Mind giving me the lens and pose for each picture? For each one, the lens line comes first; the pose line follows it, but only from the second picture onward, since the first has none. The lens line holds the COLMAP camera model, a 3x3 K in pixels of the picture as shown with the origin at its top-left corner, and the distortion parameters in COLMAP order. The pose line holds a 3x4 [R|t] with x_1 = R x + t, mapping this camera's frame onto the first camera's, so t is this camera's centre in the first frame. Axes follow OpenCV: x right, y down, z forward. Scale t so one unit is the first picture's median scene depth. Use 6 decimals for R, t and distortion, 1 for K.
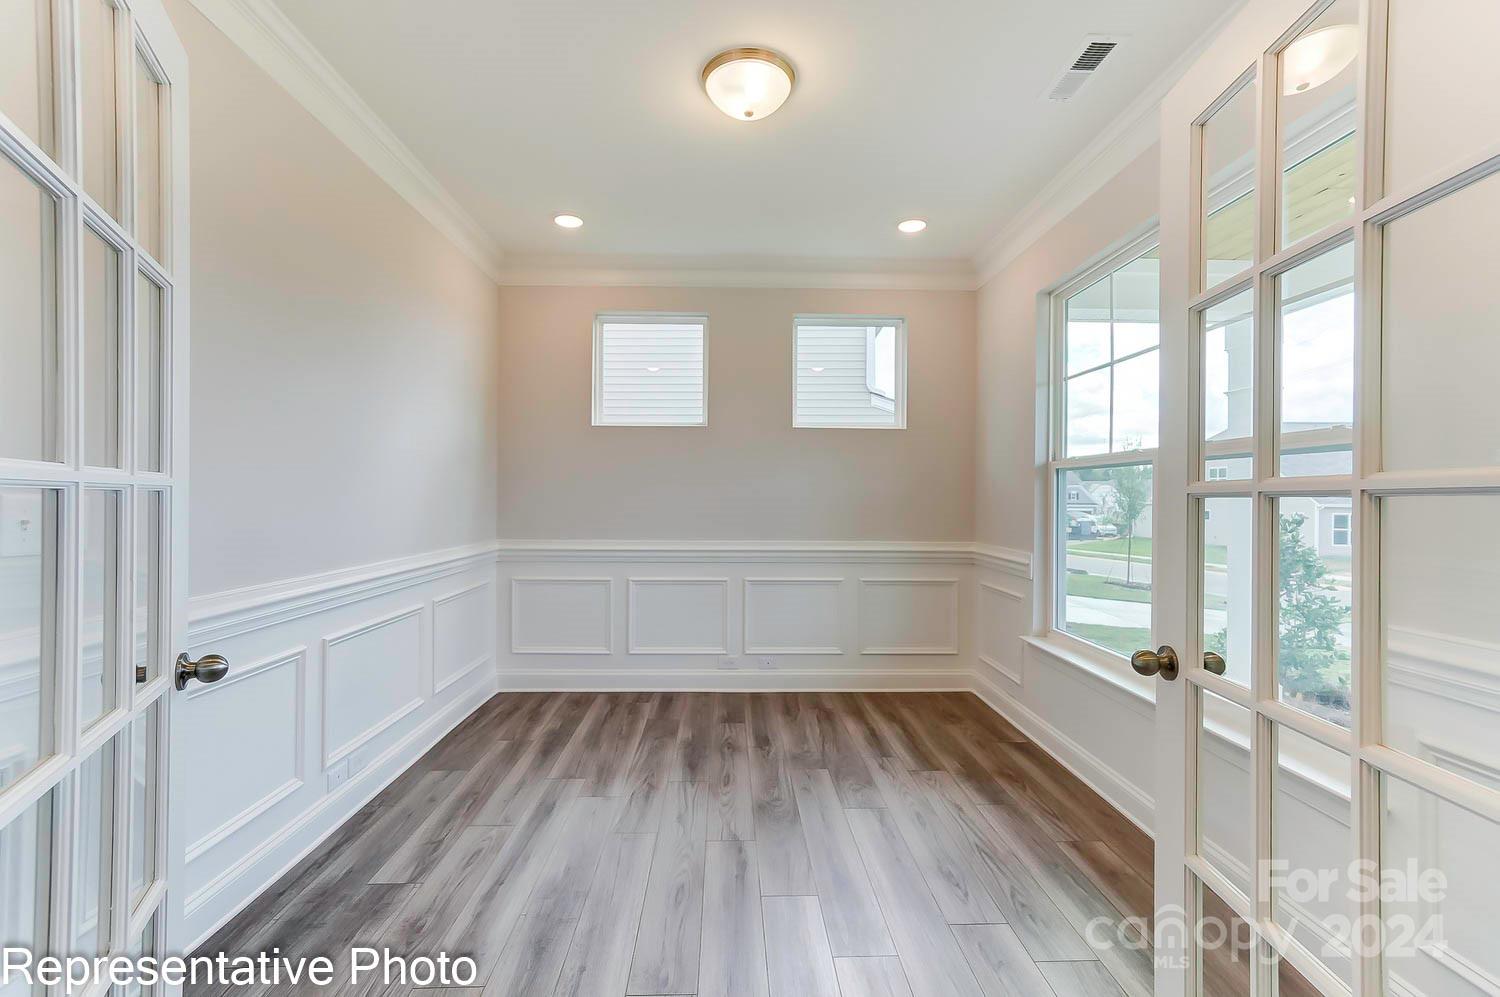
lens RADIAL K [[666.6, 0, 747.6], [0, 666.6, 495.3], [0, 0, 1]] dist [-0.002972, 0.002476]
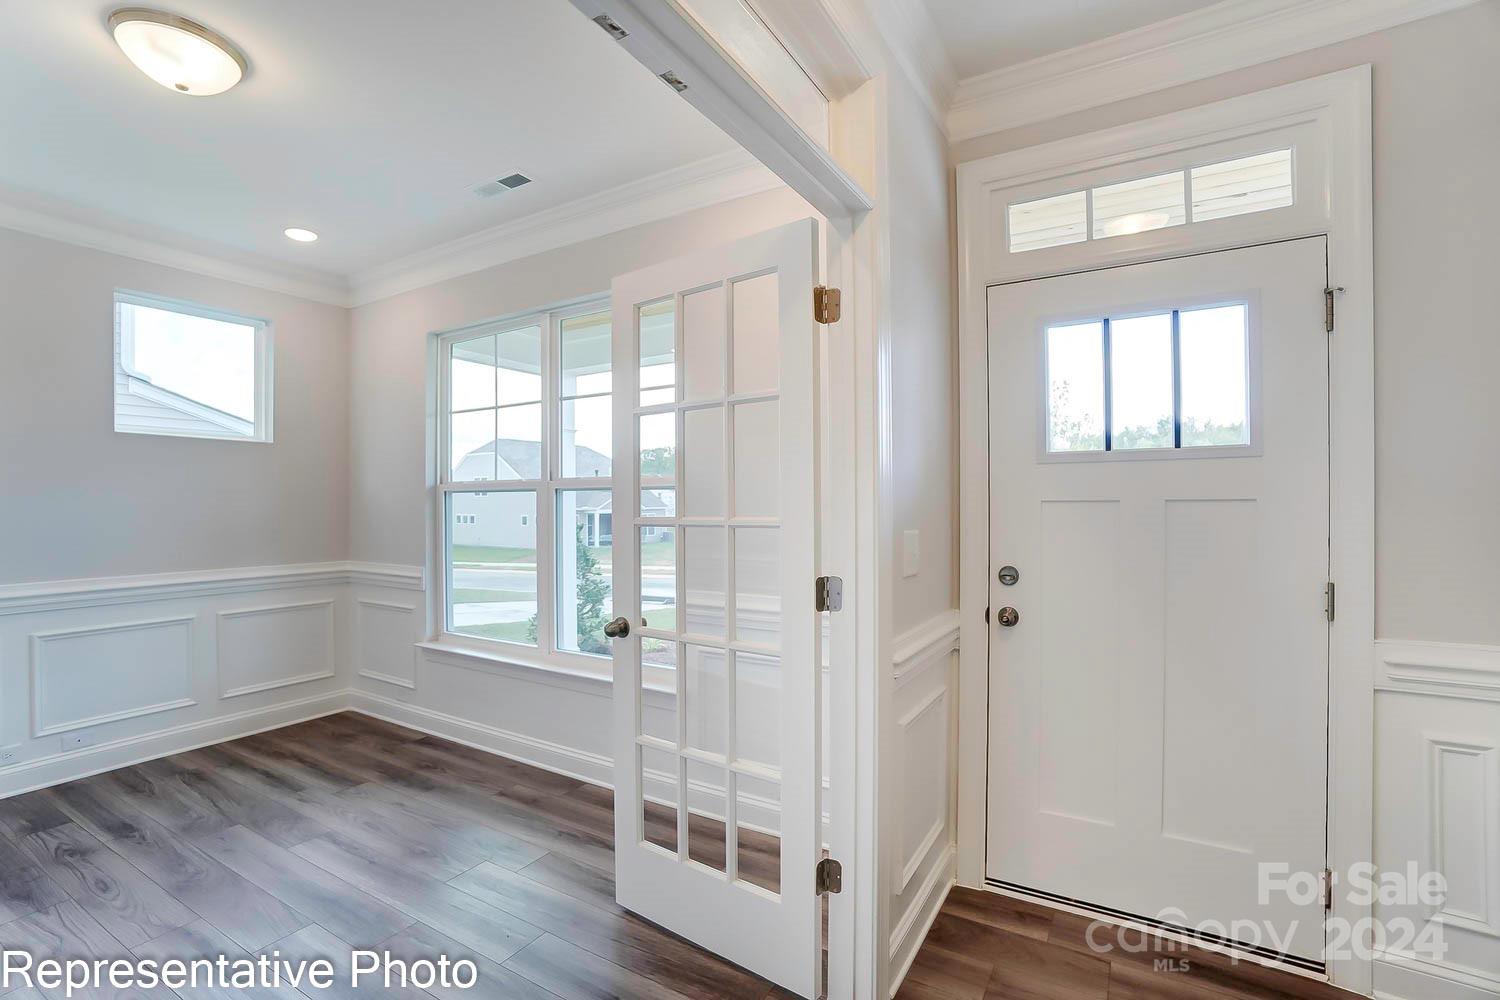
lens RADIAL K [[666.6, 0, 751.0], [0, 666.6, 502.0], [0, 0, 1]] dist [-0.002972, 0.002476]
pose [[0.541743, -0.000795, 0.840544, -0.218049], [0.000581, 1.000000, 0.000571, -0.022382], [-0.840544, 0.000179, 0.541743, -0.061294]]
